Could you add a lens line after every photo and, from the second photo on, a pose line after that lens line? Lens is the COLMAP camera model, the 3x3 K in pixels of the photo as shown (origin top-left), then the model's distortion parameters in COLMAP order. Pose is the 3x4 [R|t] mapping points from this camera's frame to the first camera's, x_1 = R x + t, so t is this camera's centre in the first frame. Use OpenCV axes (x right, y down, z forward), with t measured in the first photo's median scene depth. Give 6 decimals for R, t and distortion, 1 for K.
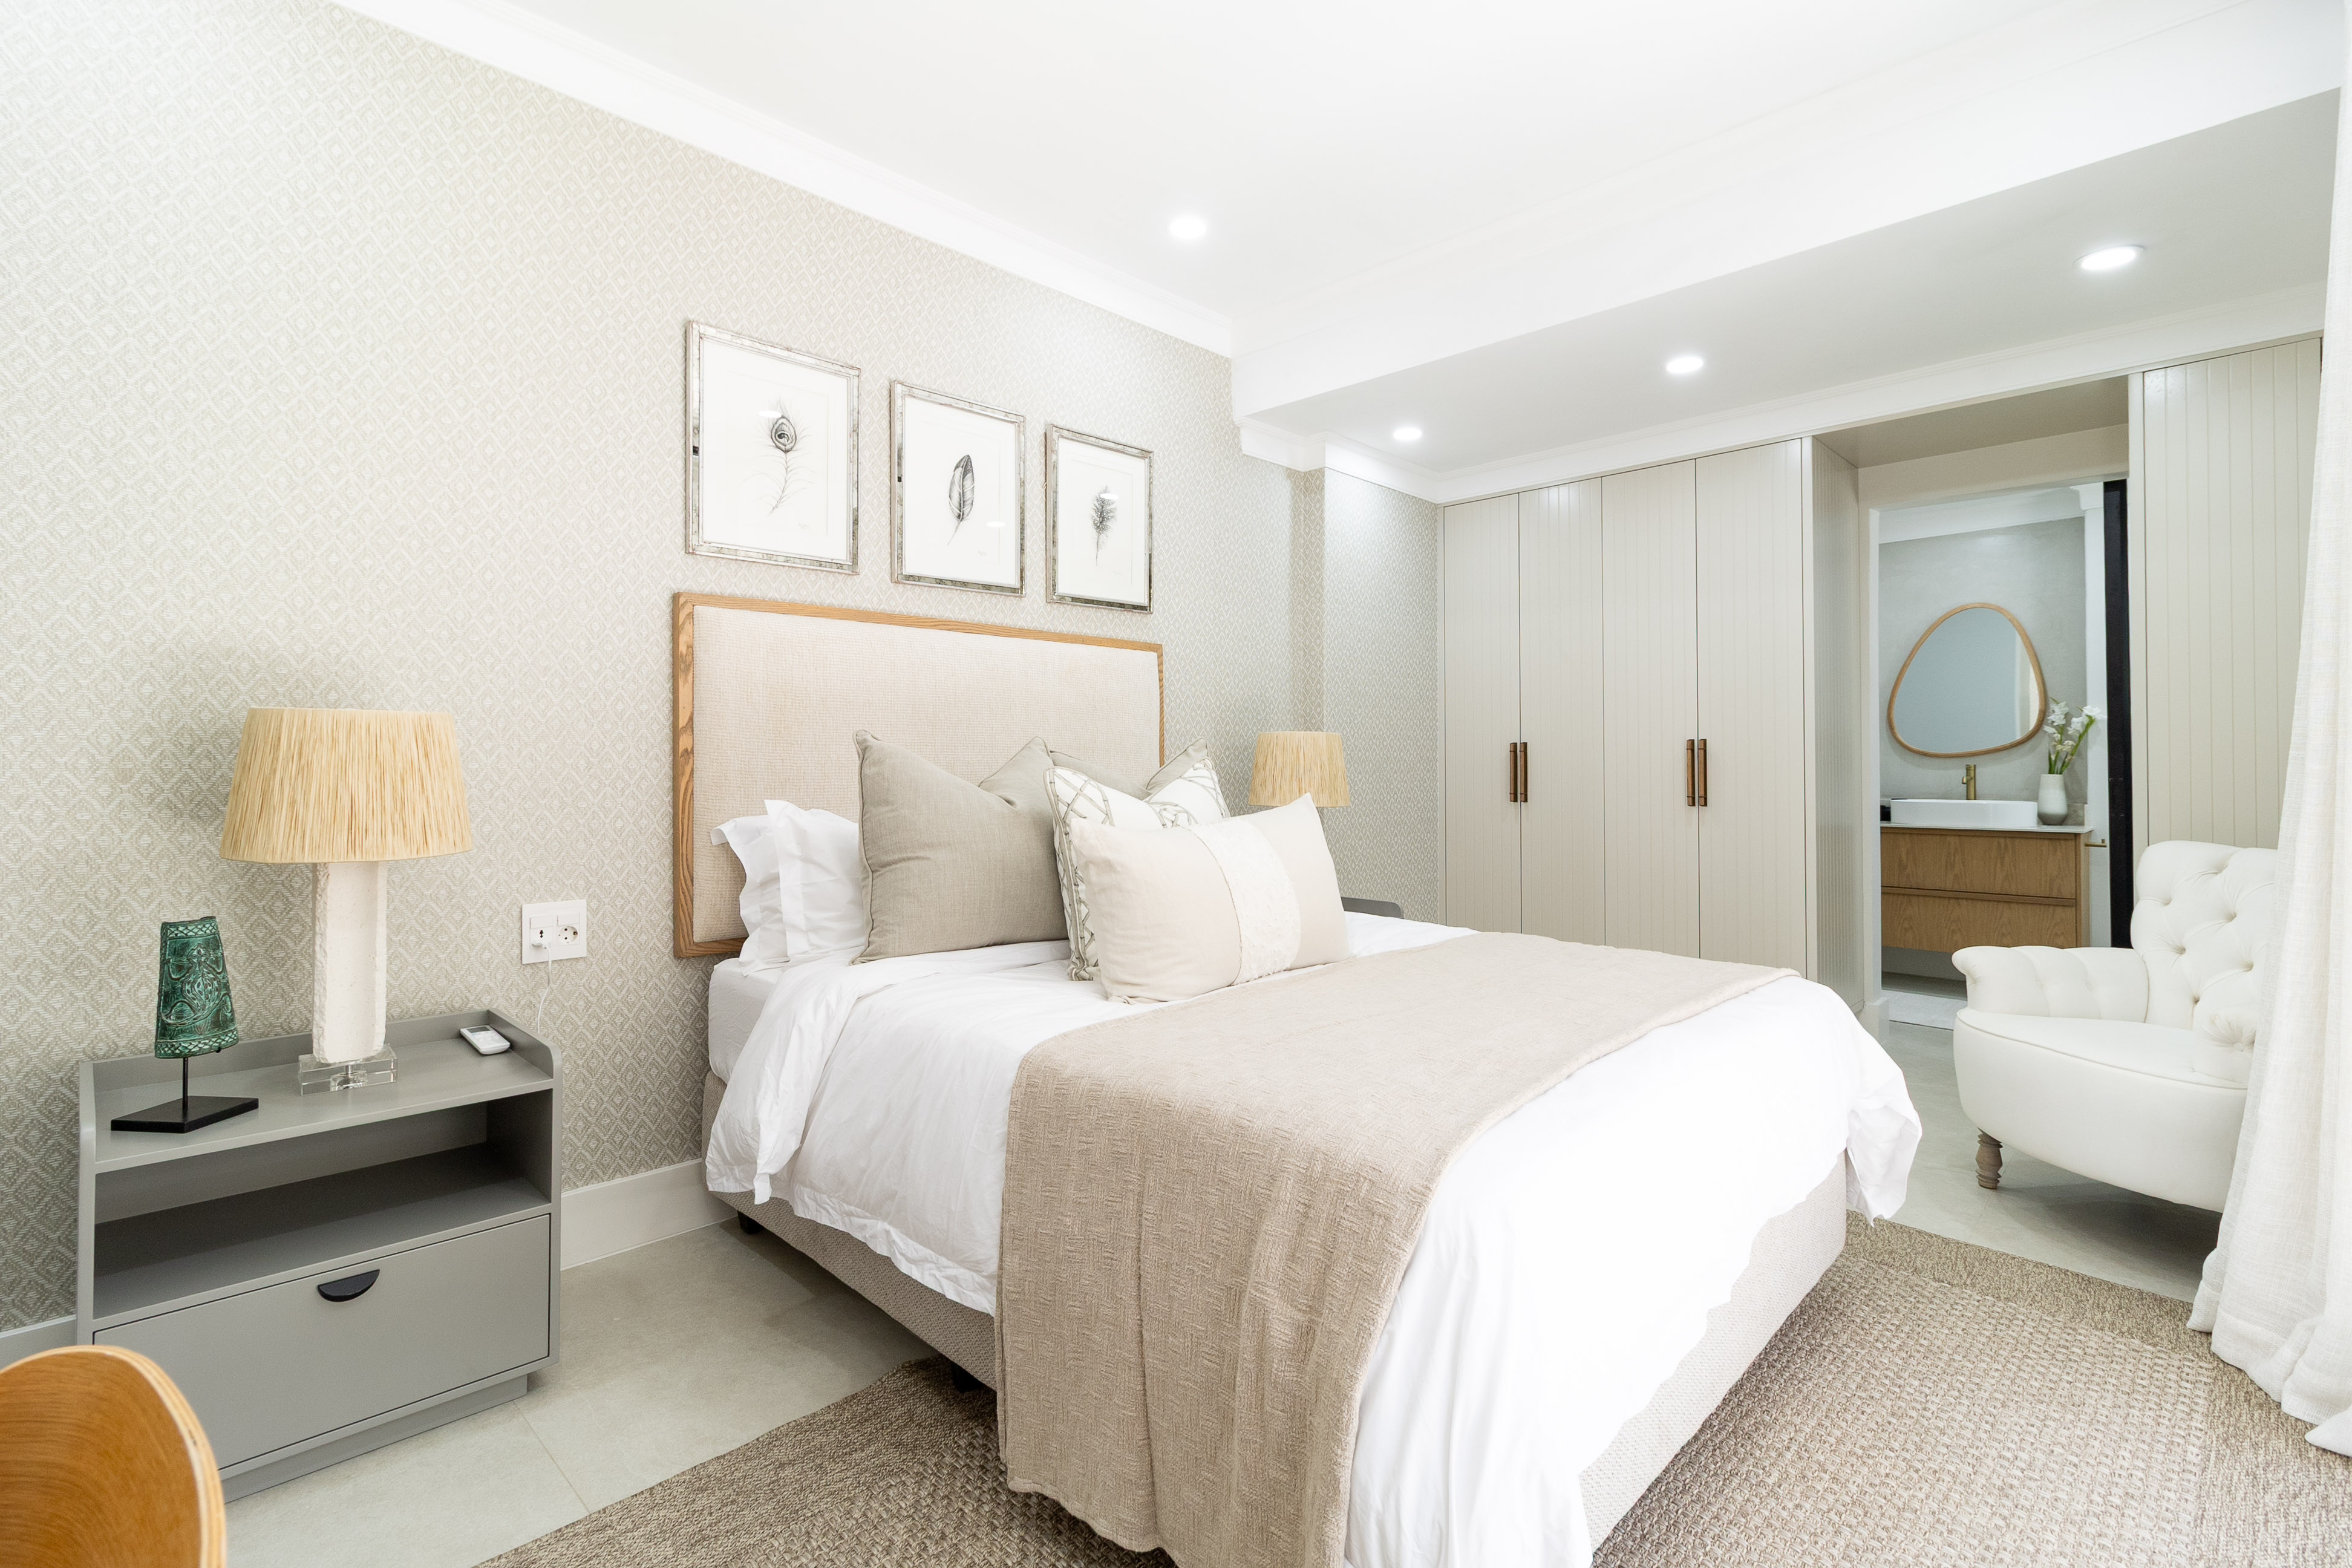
lens RADIAL K [[1099.6, 0, 1196.7], [0, 1099.6, 766.8], [0, 0, 1]] dist [0.002947, -0.000206]
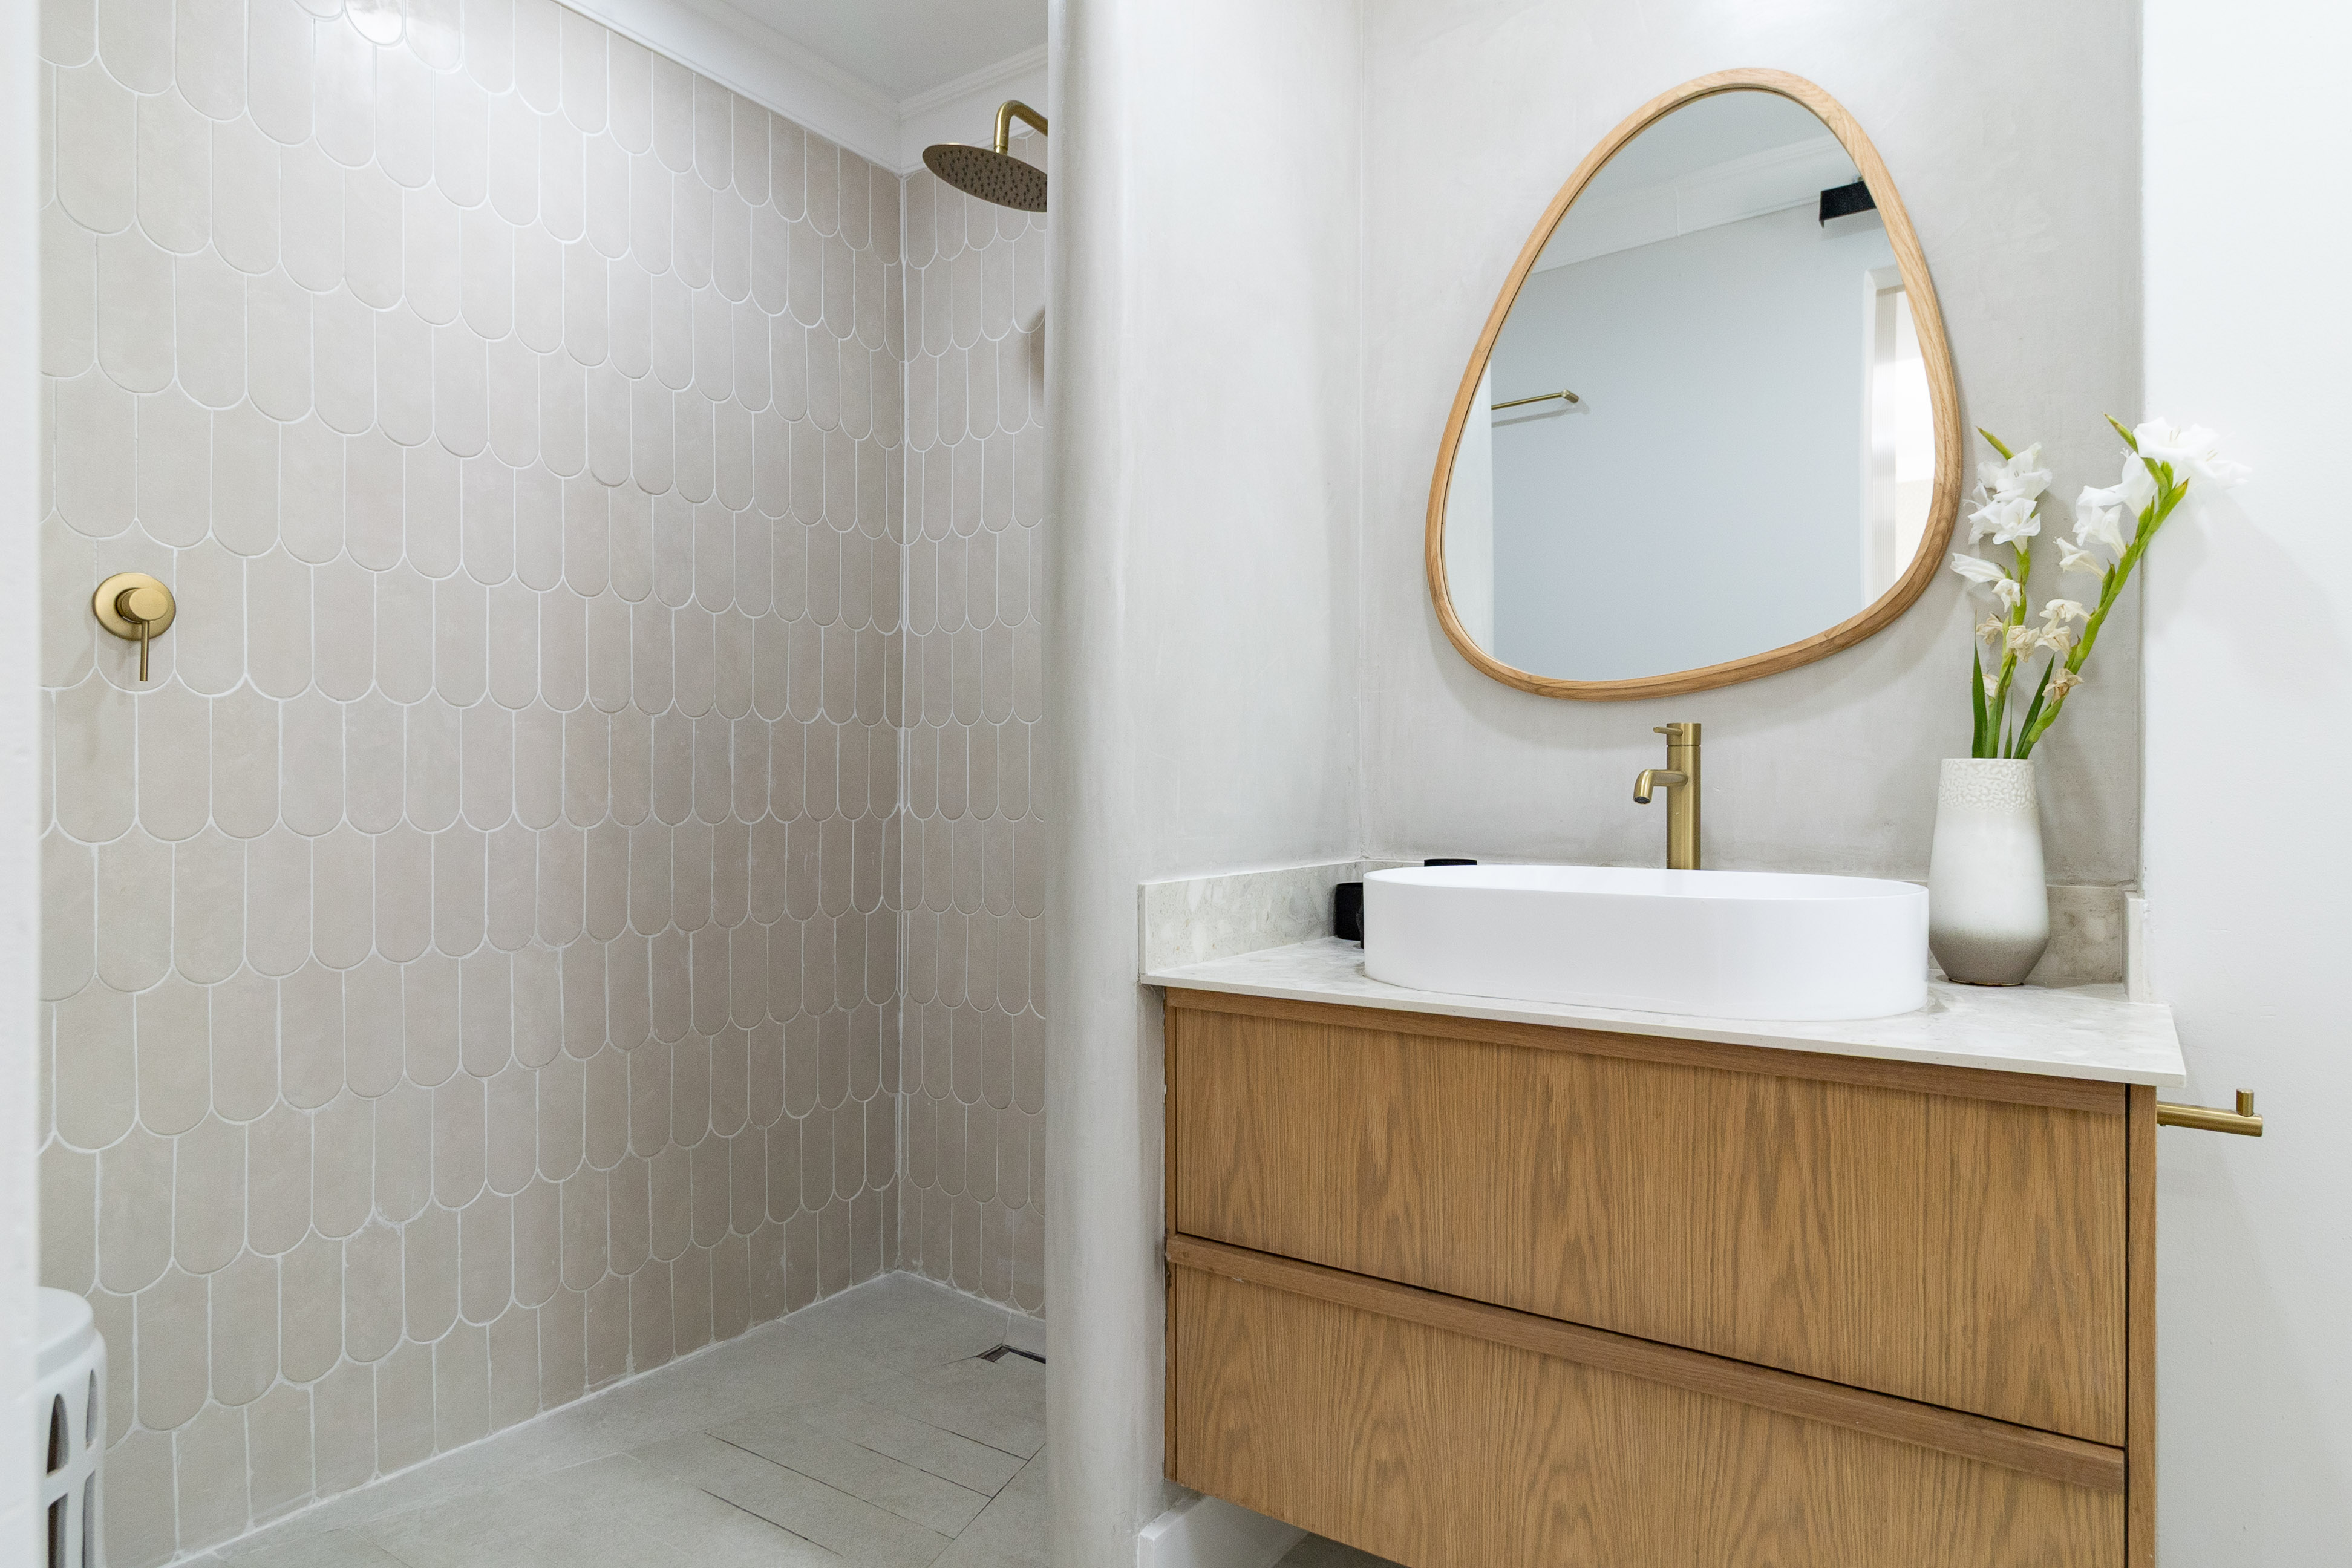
lens RADIAL K [[1346.9, 0, 1197.8], [0, 1346.9, 801.3], [0, 0, 1]] dist [-0.000992, -0.002302]
pose [[0.986609, -0.001100, 0.163100, 0.572574], [-0.000445, 0.999955, 0.009439, 0.013034], [-0.163103, -0.009385, 0.986564, 0.754725]]
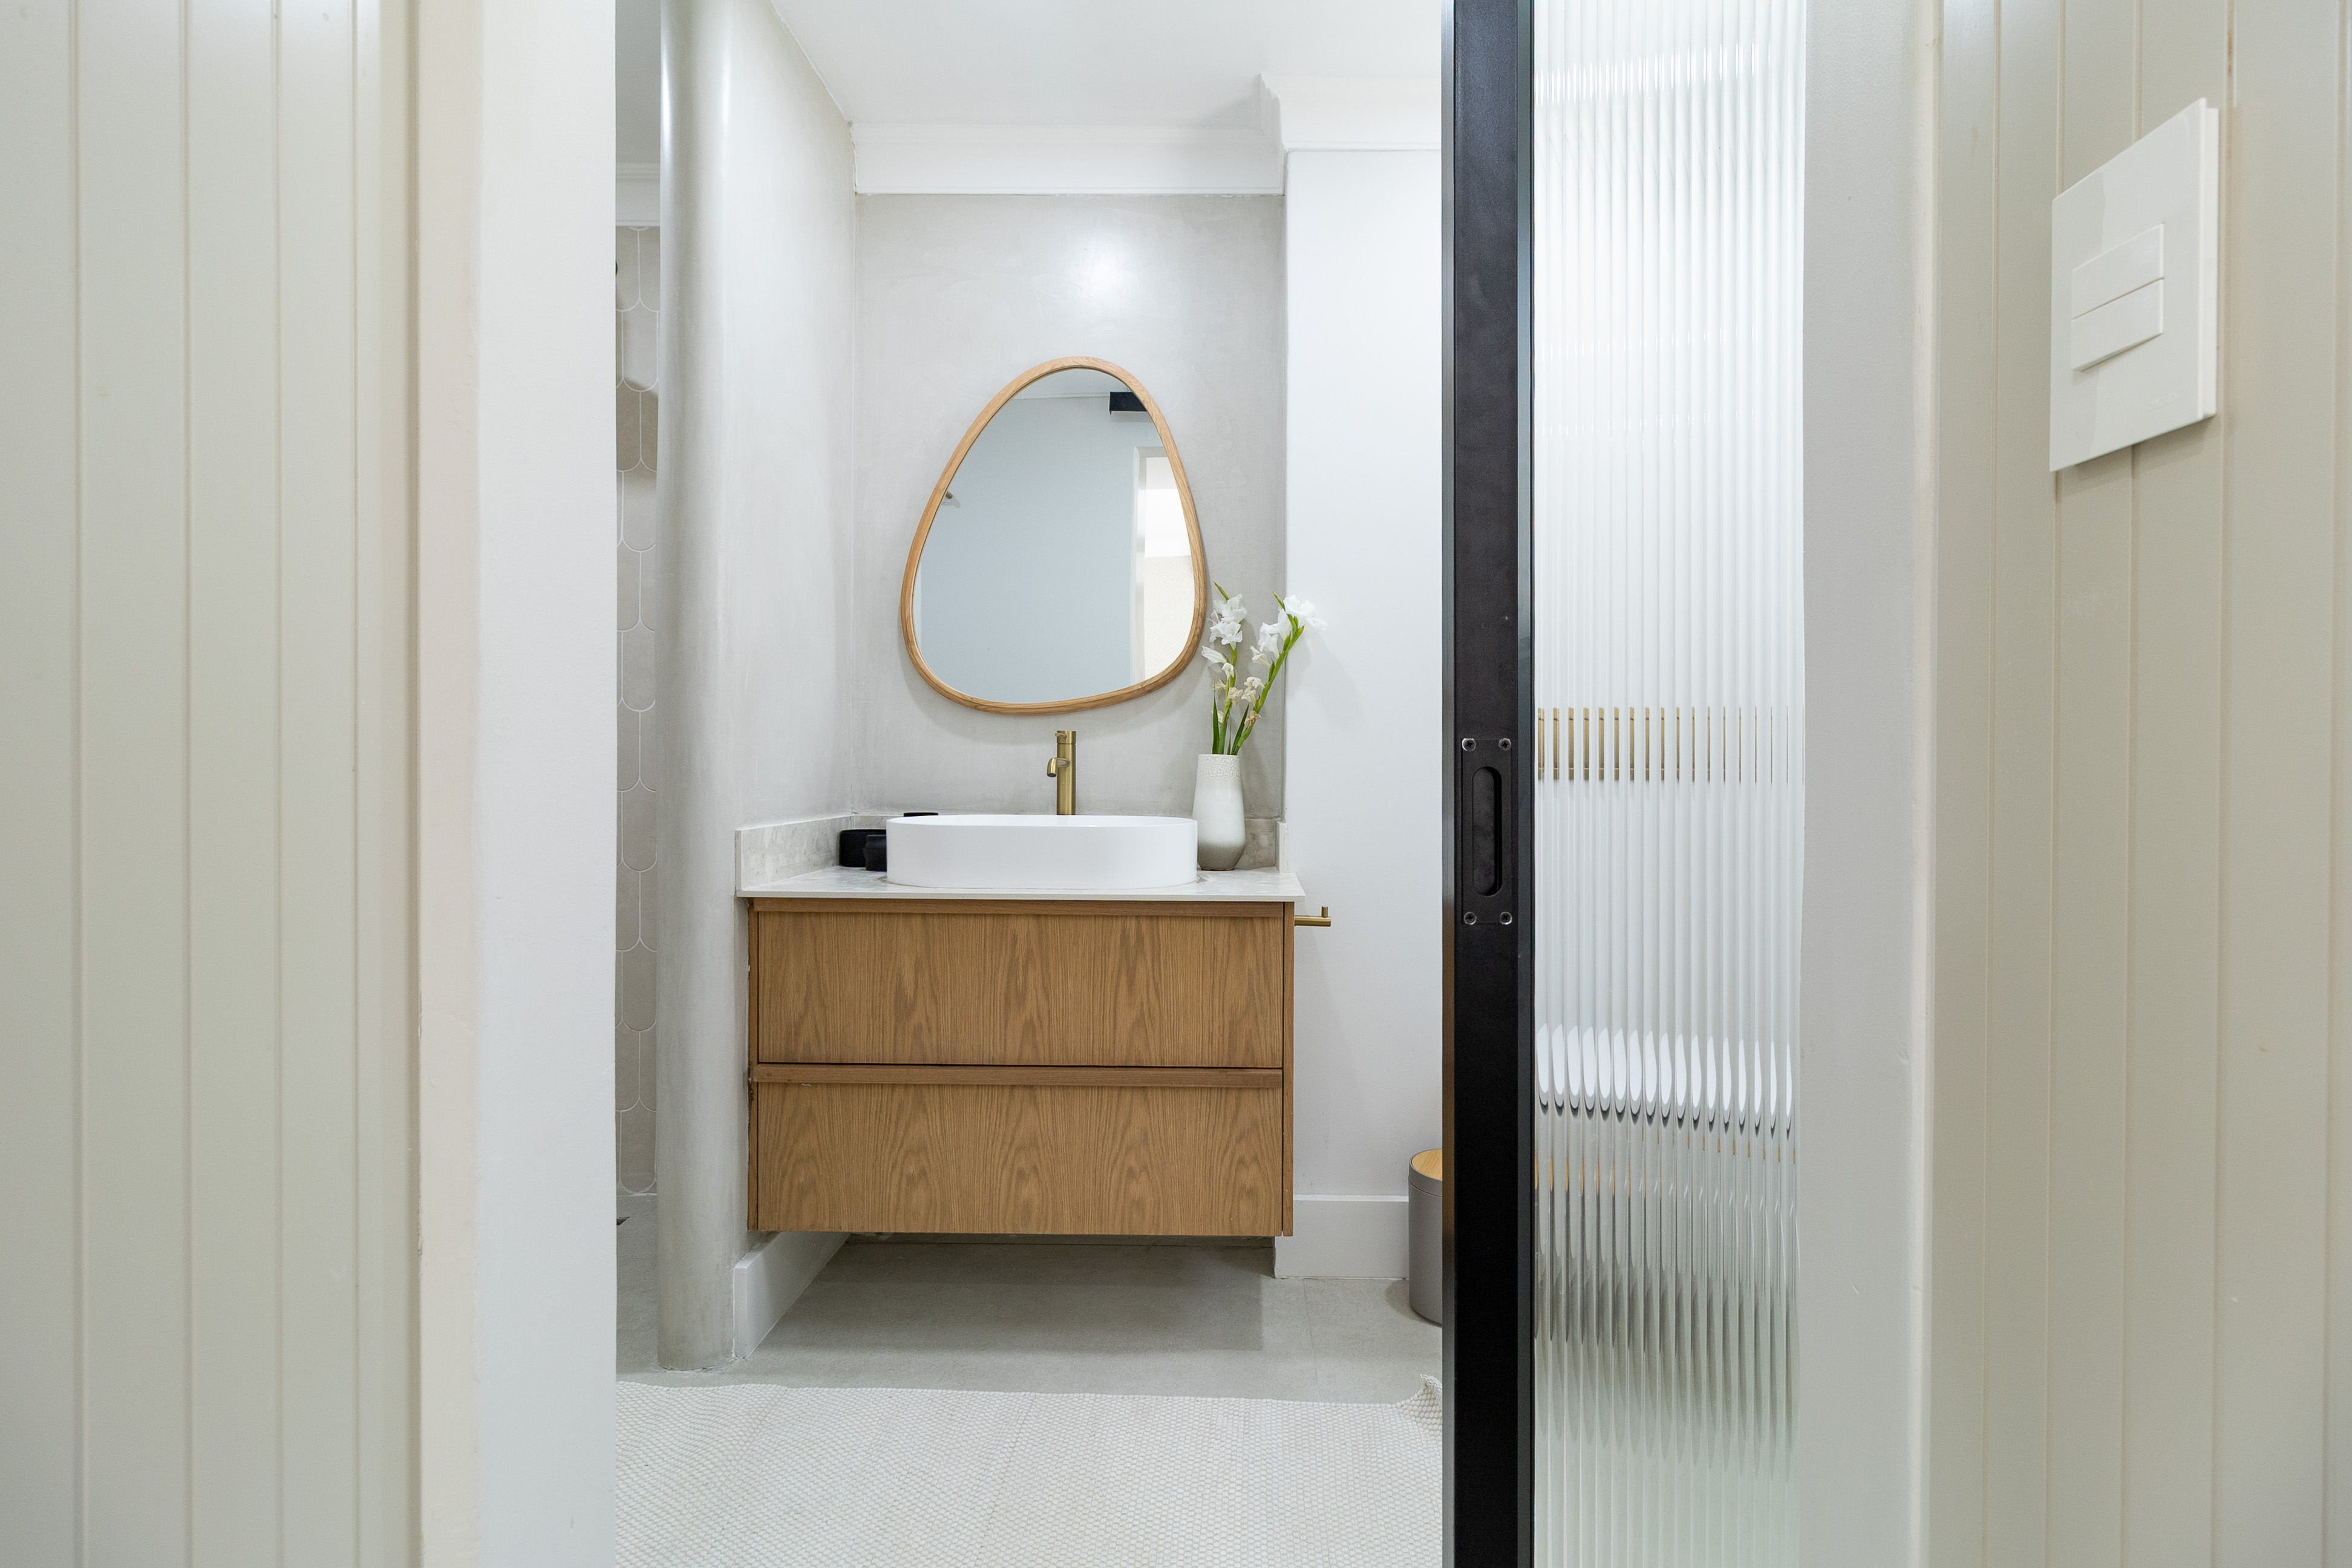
lens RADIAL K [[1099.6, 0, 1238.5], [0, 1099.6, 781.3], [0, 0, 1]] dist [0.002947, -0.000206]
pose [[0.727454, 0.000643, 0.686156, 0.481770], [-0.009701, 0.999909, 0.009347, 0.013254], [-0.686088, -0.013456, 0.727394, 0.675897]]
